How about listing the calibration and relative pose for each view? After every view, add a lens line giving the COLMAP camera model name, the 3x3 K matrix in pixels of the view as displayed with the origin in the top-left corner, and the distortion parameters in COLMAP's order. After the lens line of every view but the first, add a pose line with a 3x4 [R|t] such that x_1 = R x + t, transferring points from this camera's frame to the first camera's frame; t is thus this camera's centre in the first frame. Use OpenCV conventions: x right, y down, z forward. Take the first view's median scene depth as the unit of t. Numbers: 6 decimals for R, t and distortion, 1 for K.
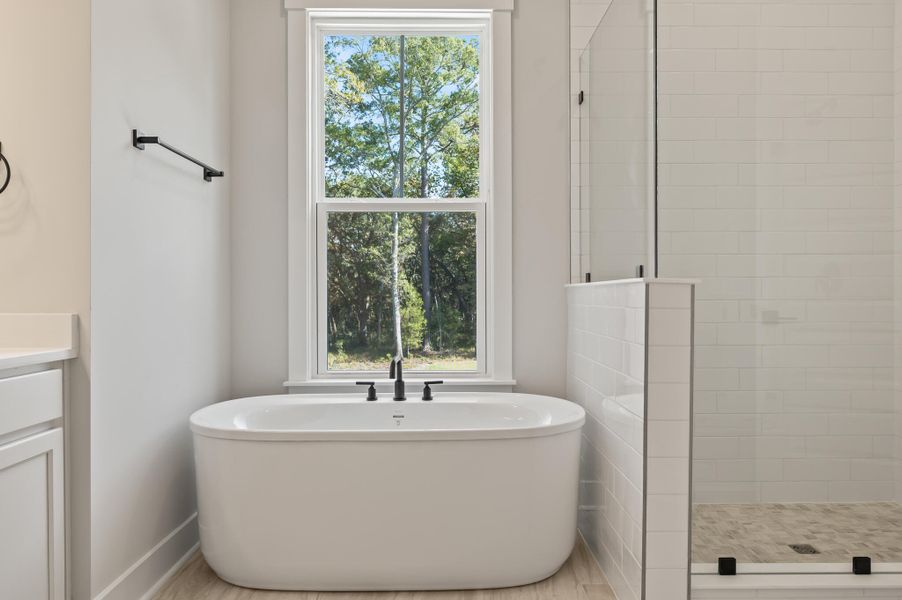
lens RADIAL K [[616.7, 0, 451.0], [0, 616.7, 300.0], [0, 0, 1]] dist [-0.003007, 0.004350]
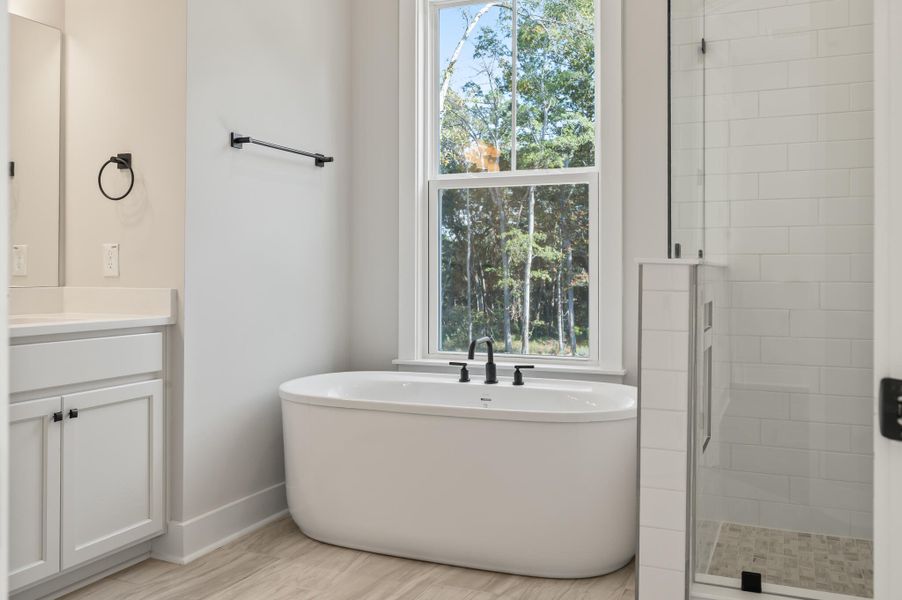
lens RADIAL K [[780.5, 0, 451.6], [0, 780.5, 272.2], [0, 0, 1]] dist [0.003869, -0.003587]
pose [[0.914675, 0.003080, -0.404179, 0.364496], [-0.006556, 0.999952, -0.007217, -0.001977], [0.404137, 0.009251, 0.914652, -0.145529]]
